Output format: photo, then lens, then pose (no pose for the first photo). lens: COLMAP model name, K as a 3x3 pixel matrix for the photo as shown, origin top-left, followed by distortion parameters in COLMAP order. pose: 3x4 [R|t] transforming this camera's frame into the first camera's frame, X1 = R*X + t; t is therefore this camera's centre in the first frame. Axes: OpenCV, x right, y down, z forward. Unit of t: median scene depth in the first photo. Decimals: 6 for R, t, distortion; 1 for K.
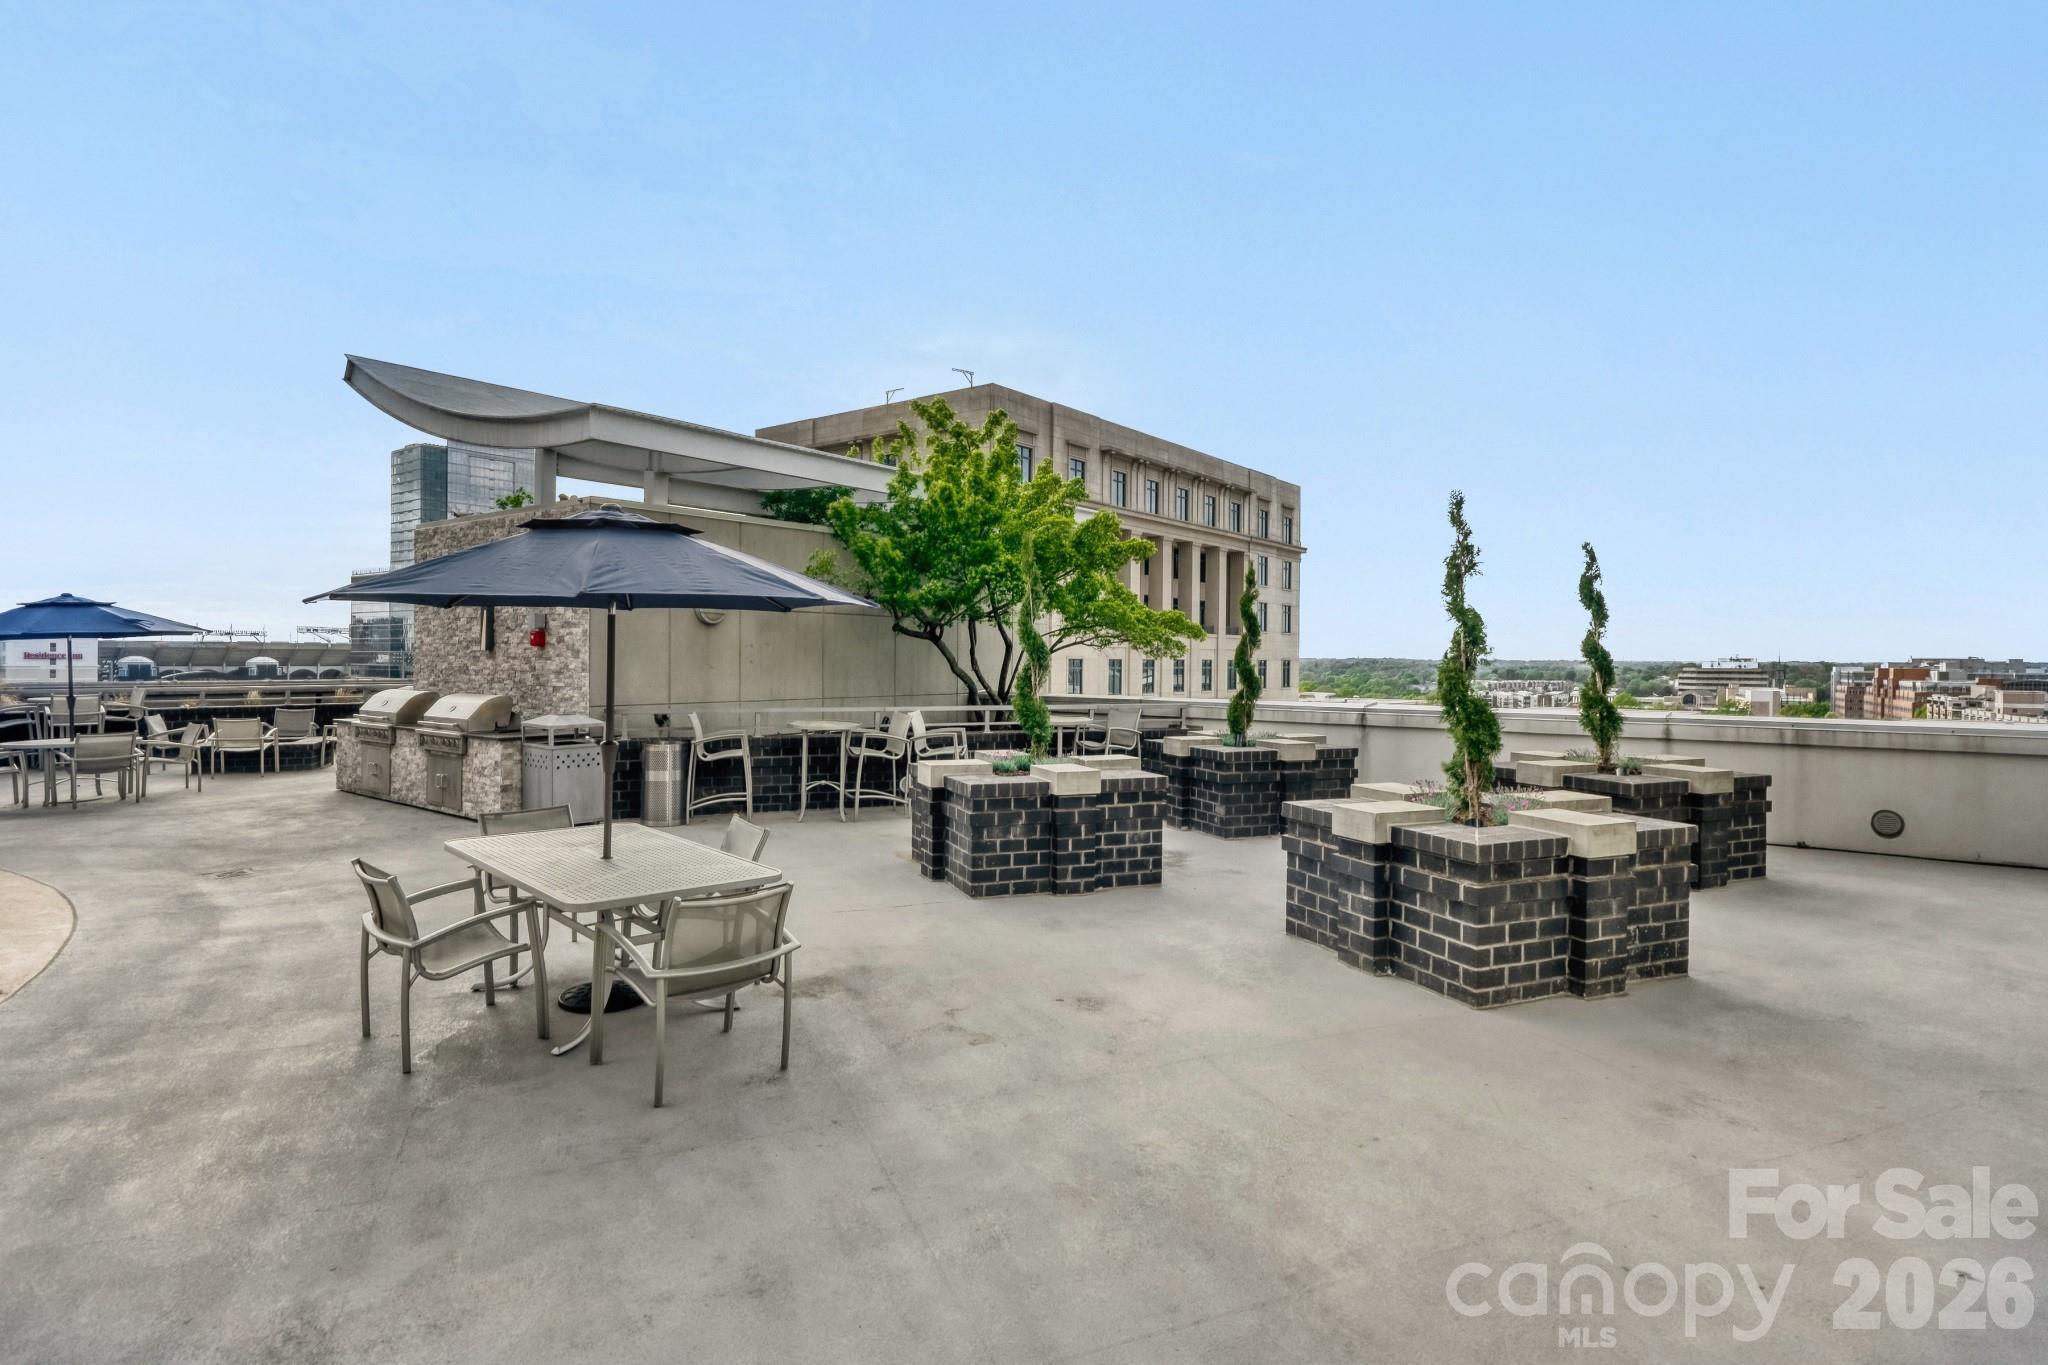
lens RADIAL K [[1060.2, 0, 1024.5], [0, 1060.2, 661.1], [0, 0, 1]] dist [-0.001062, 0.000143]
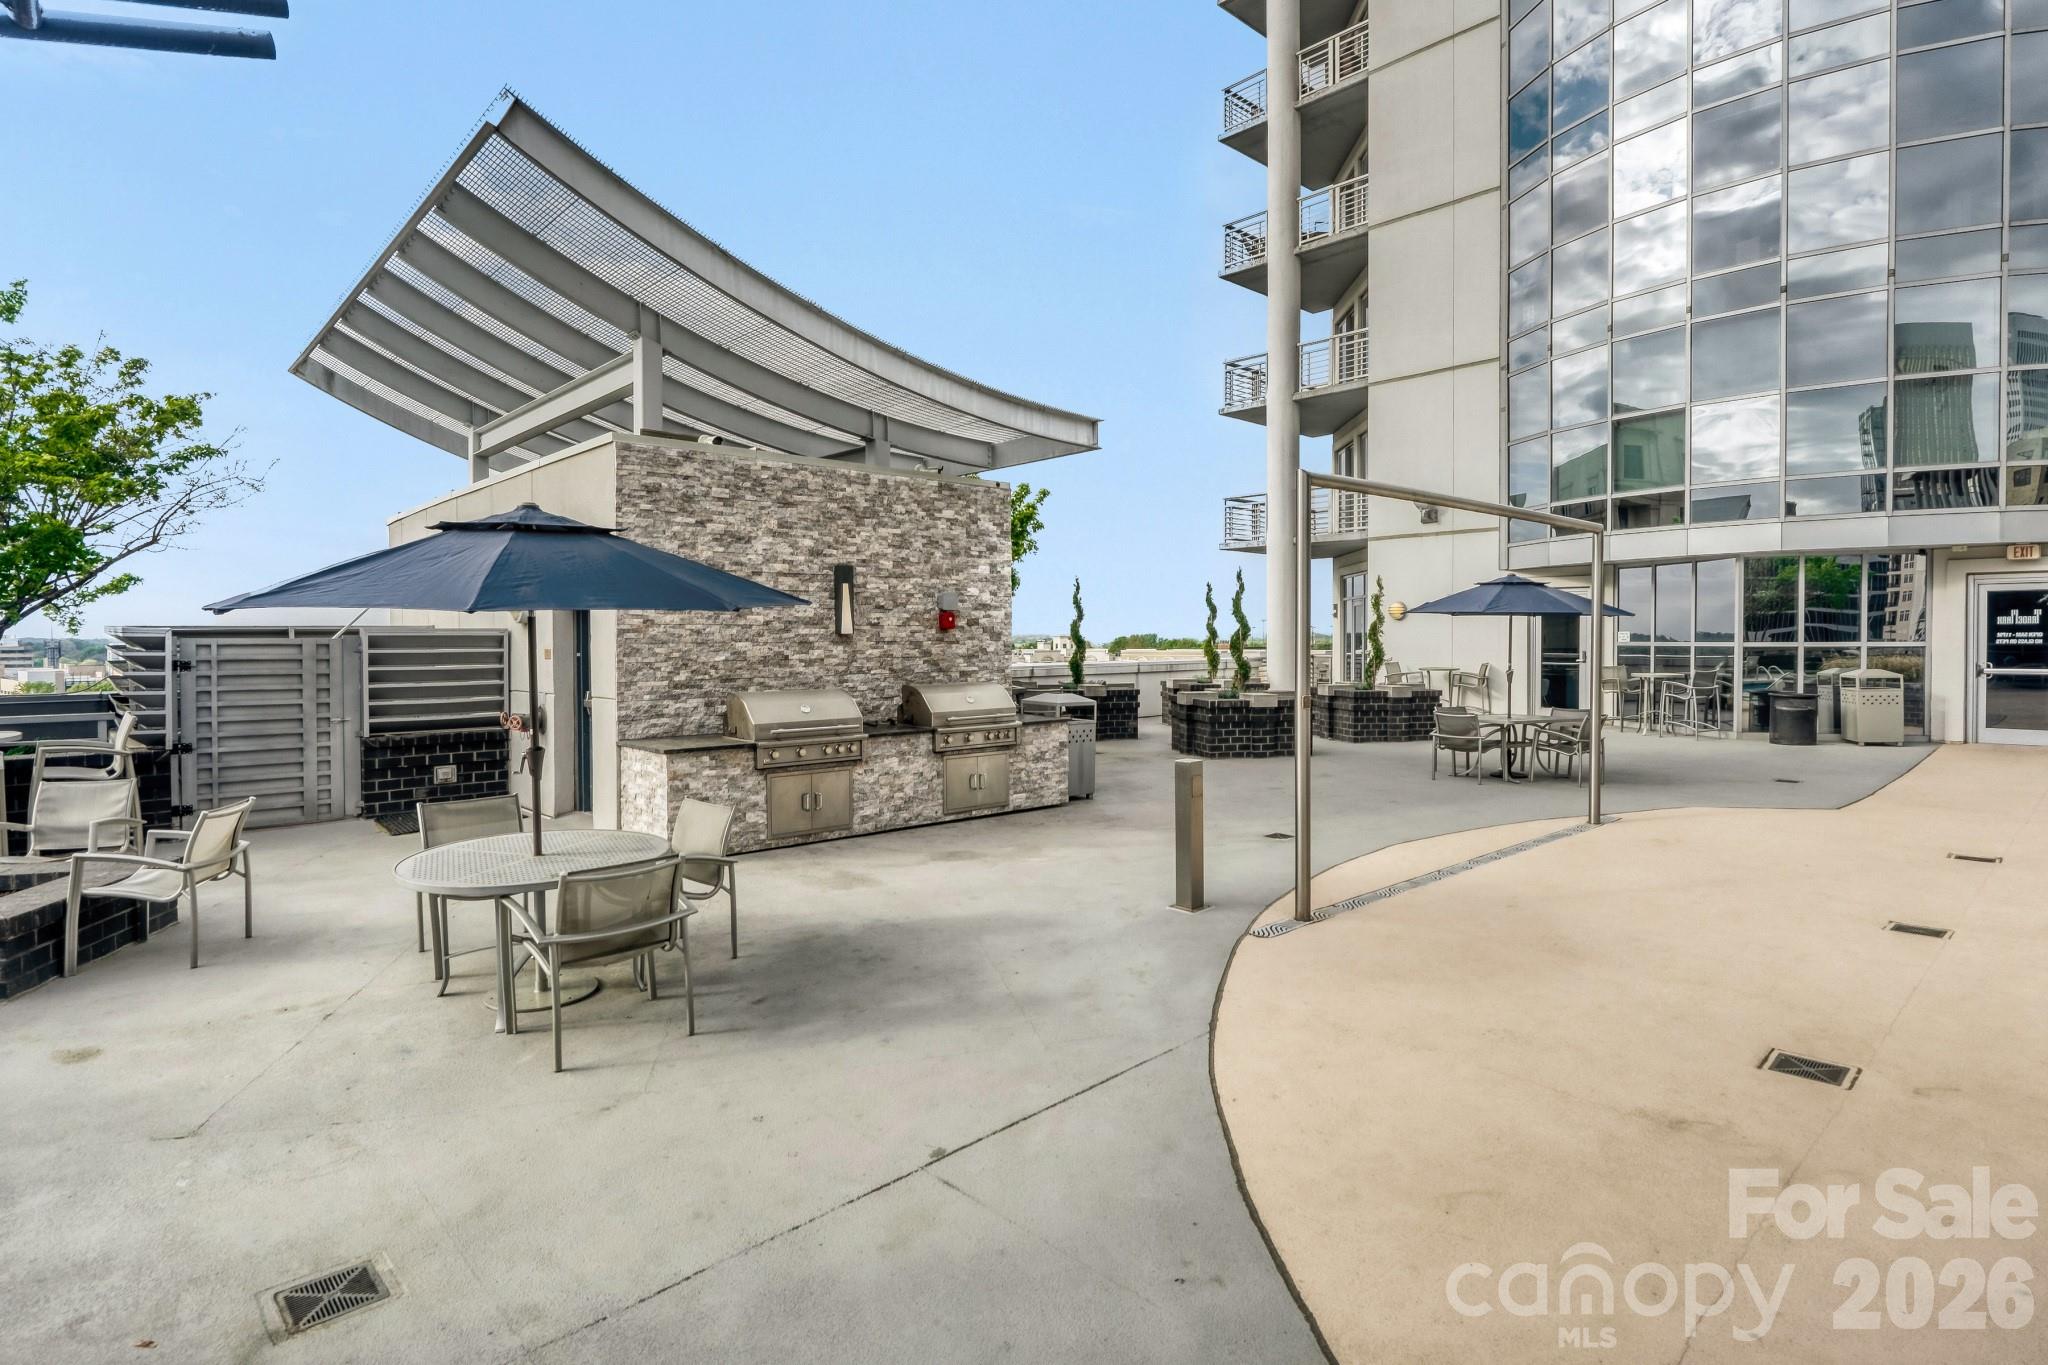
lens RADIAL K [[1060.2, 0, 1024.5], [0, 1060.2, 661.1], [0, 0, 1]] dist [-0.001062, 0.000143]
pose [[0.154580, -0.031568, 0.987476, -1.288993], [0.008944, 0.999493, 0.030552, -0.012915], [-0.987940, 0.004109, 0.154784, 0.747824]]
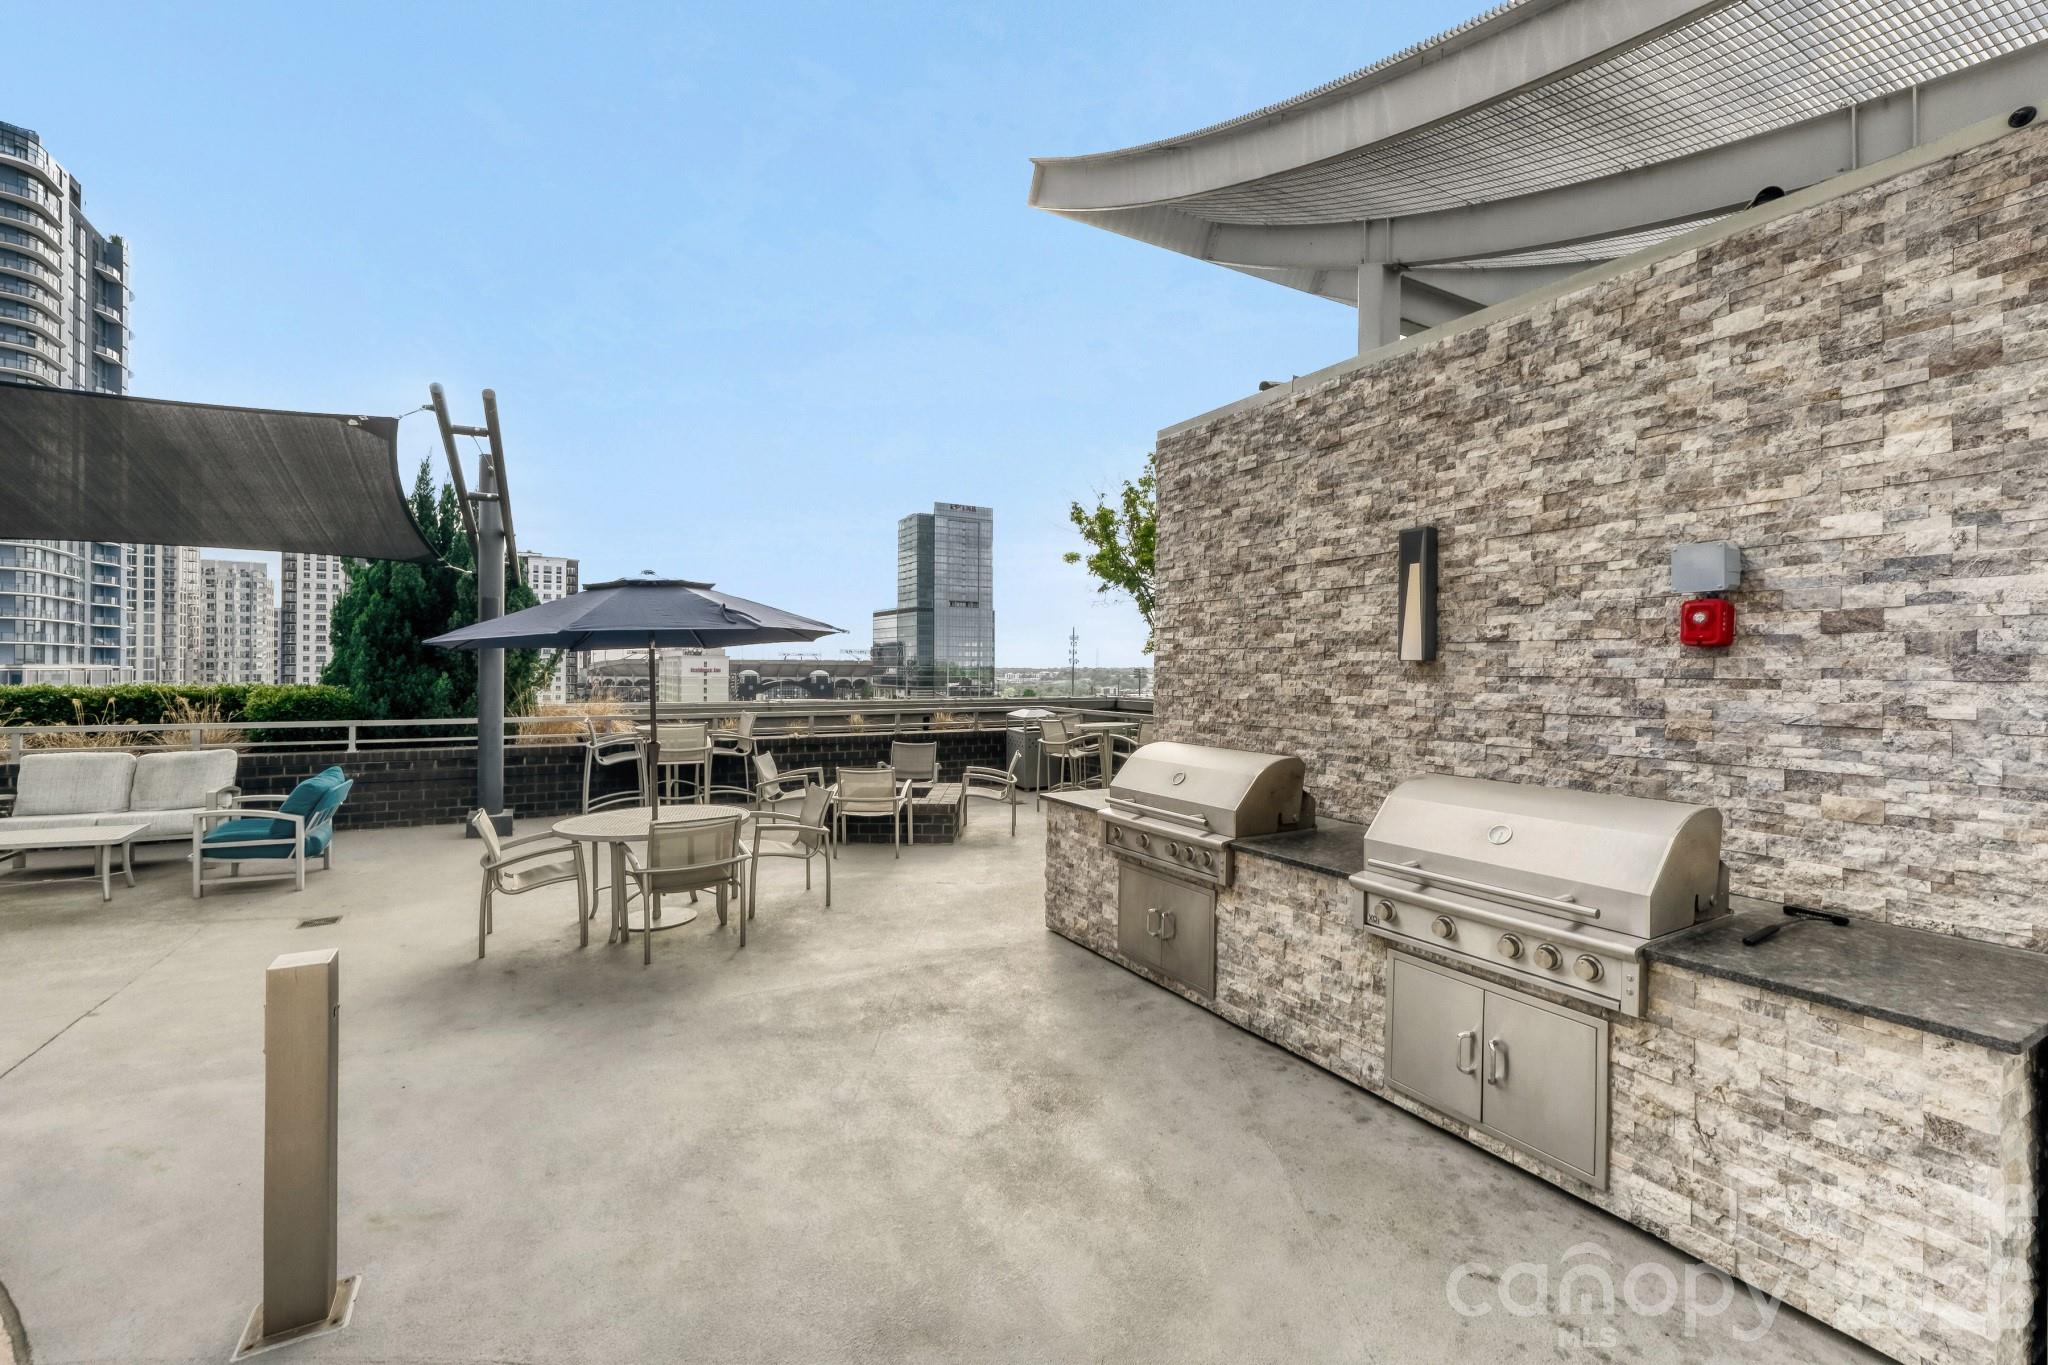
lens RADIAL K [[874.4, 0, 1031.1], [0, 874.4, 661.3], [0, 0, 1]] dist [-0.002780, 0.000085]
pose [[0.926619, -0.007806, -0.375920, -0.523010], [0.003144, 0.999910, -0.013012, -0.005897], [0.375988, 0.010875, 0.926561, 0.630349]]
